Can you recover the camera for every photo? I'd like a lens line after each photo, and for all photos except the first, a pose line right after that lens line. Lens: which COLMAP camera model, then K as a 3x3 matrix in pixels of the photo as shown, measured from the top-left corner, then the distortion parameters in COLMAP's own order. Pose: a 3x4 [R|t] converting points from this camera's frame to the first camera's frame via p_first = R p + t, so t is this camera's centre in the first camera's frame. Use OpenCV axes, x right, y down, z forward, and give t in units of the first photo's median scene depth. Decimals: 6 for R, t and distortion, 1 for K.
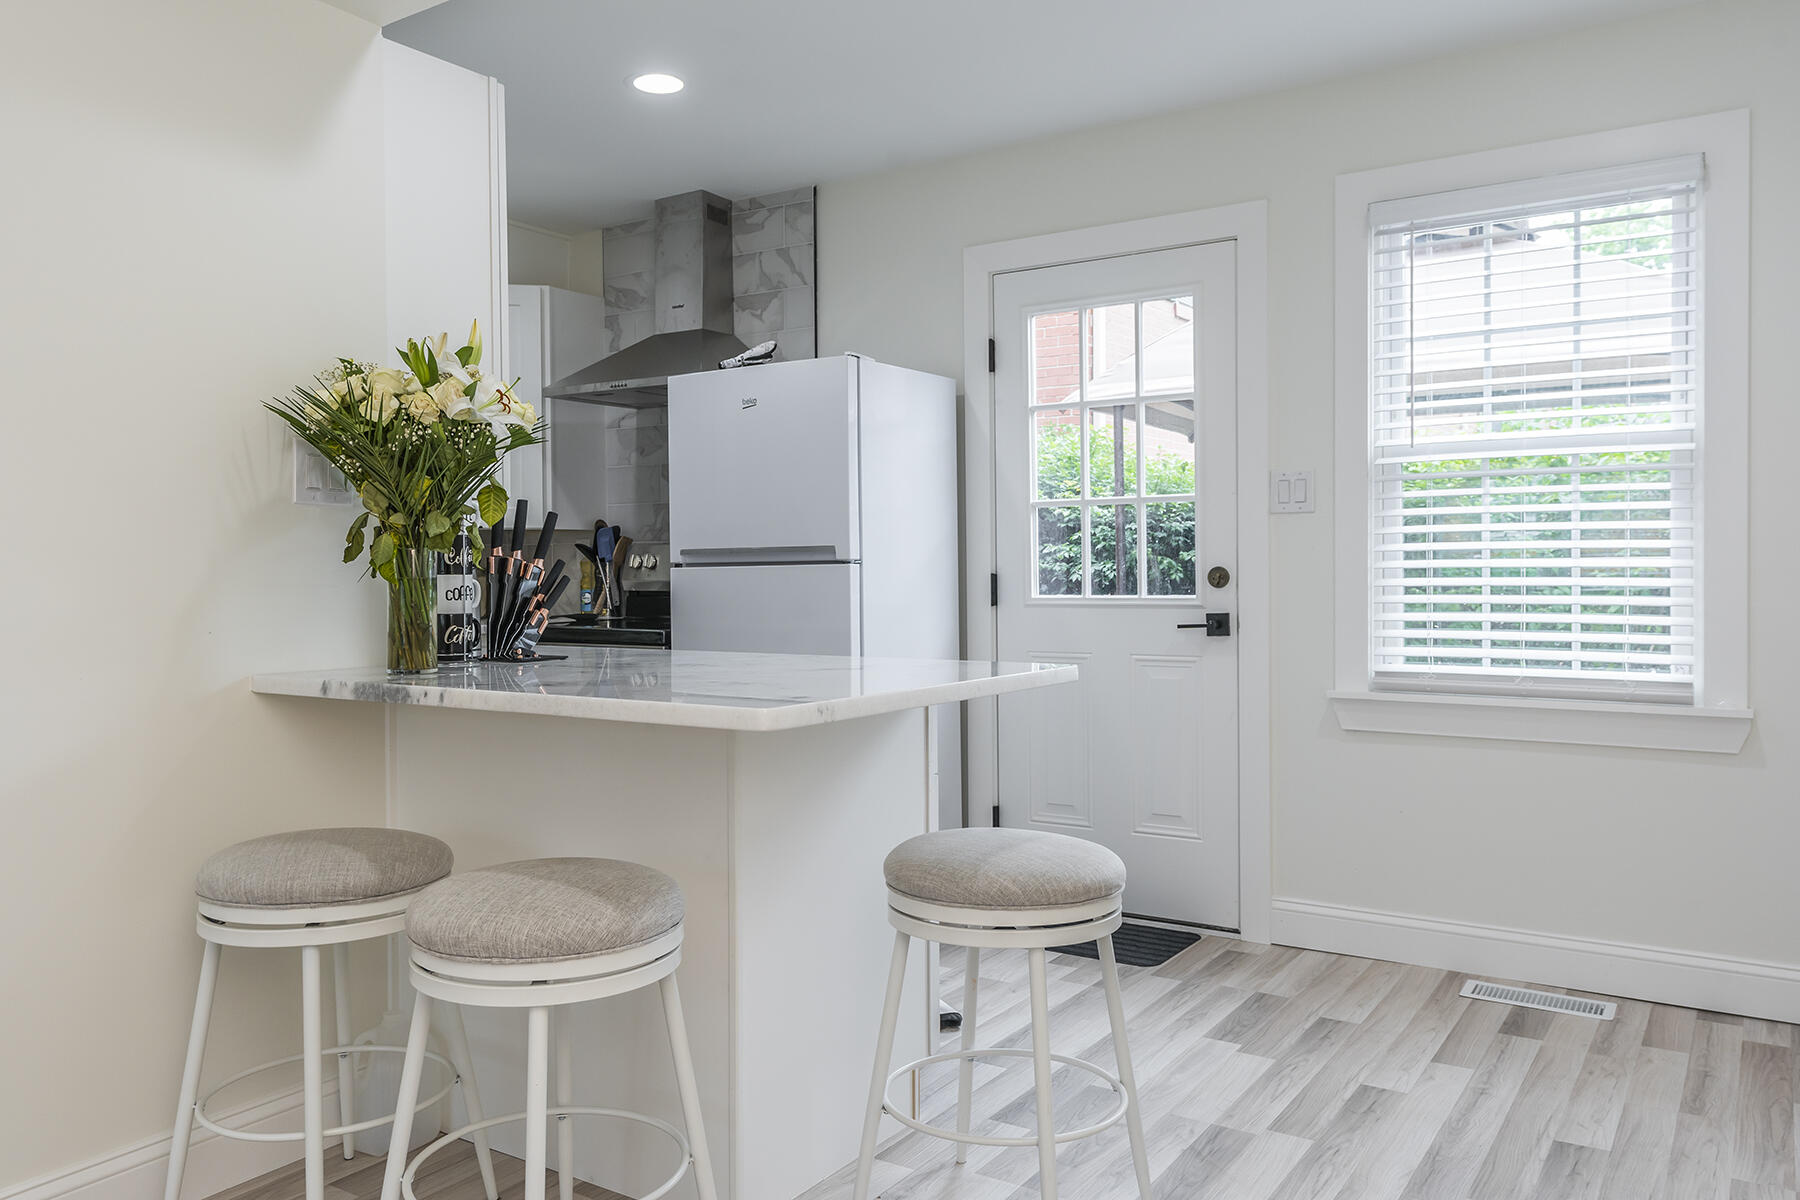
lens RADIAL K [[1332.6, 0, 900.0], [0, 1332.6, 600.0], [0, 0, 1]] dist [0.004837, 0.001394]
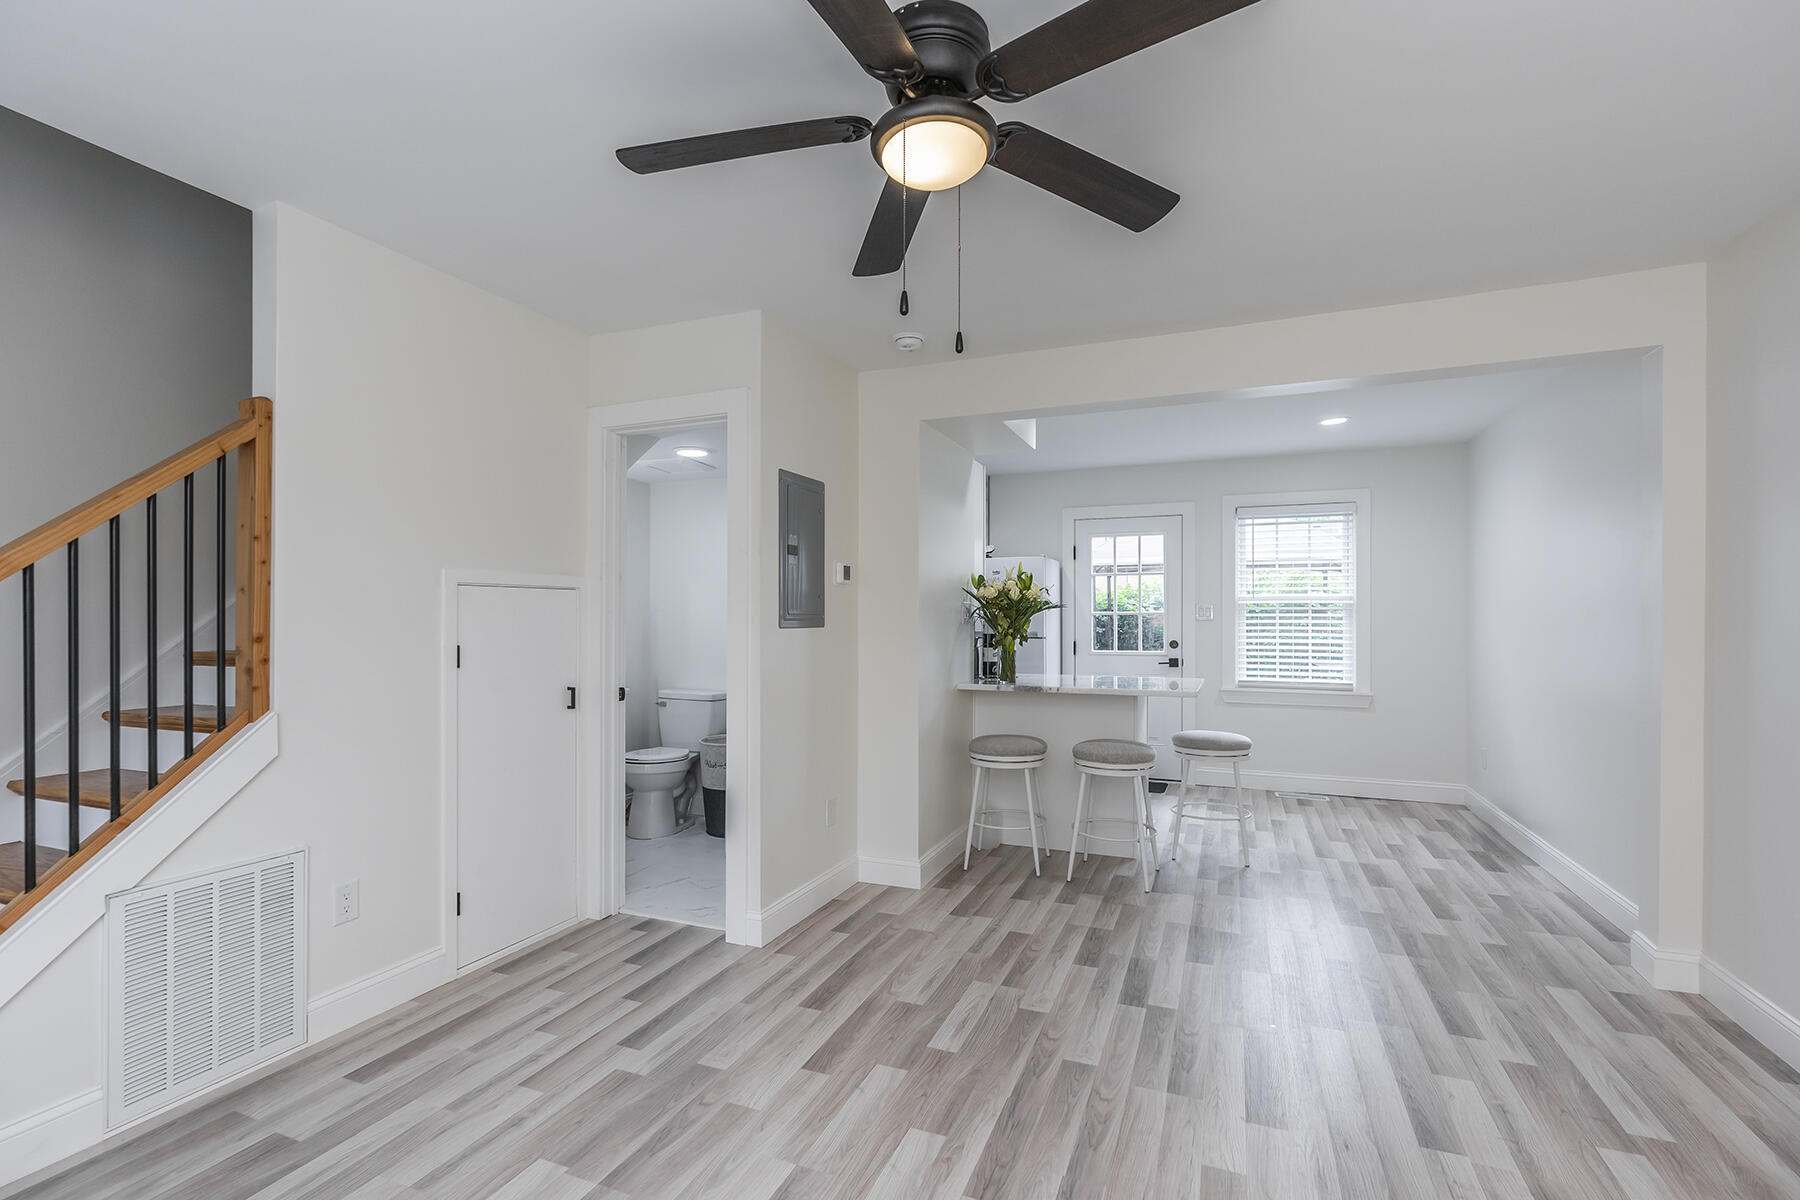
lens RADIAL K [[809.8, 0, 898.4], [0, 809.8, 620.7], [0, 0, 1]] dist [-0.010800, 0.000544]
pose [[0.982159, 0.008593, 0.187854, -0.641438], [-0.004323, 0.999723, -0.023125, -0.026763], [-0.188001, 0.021900, 0.981925, -0.489702]]
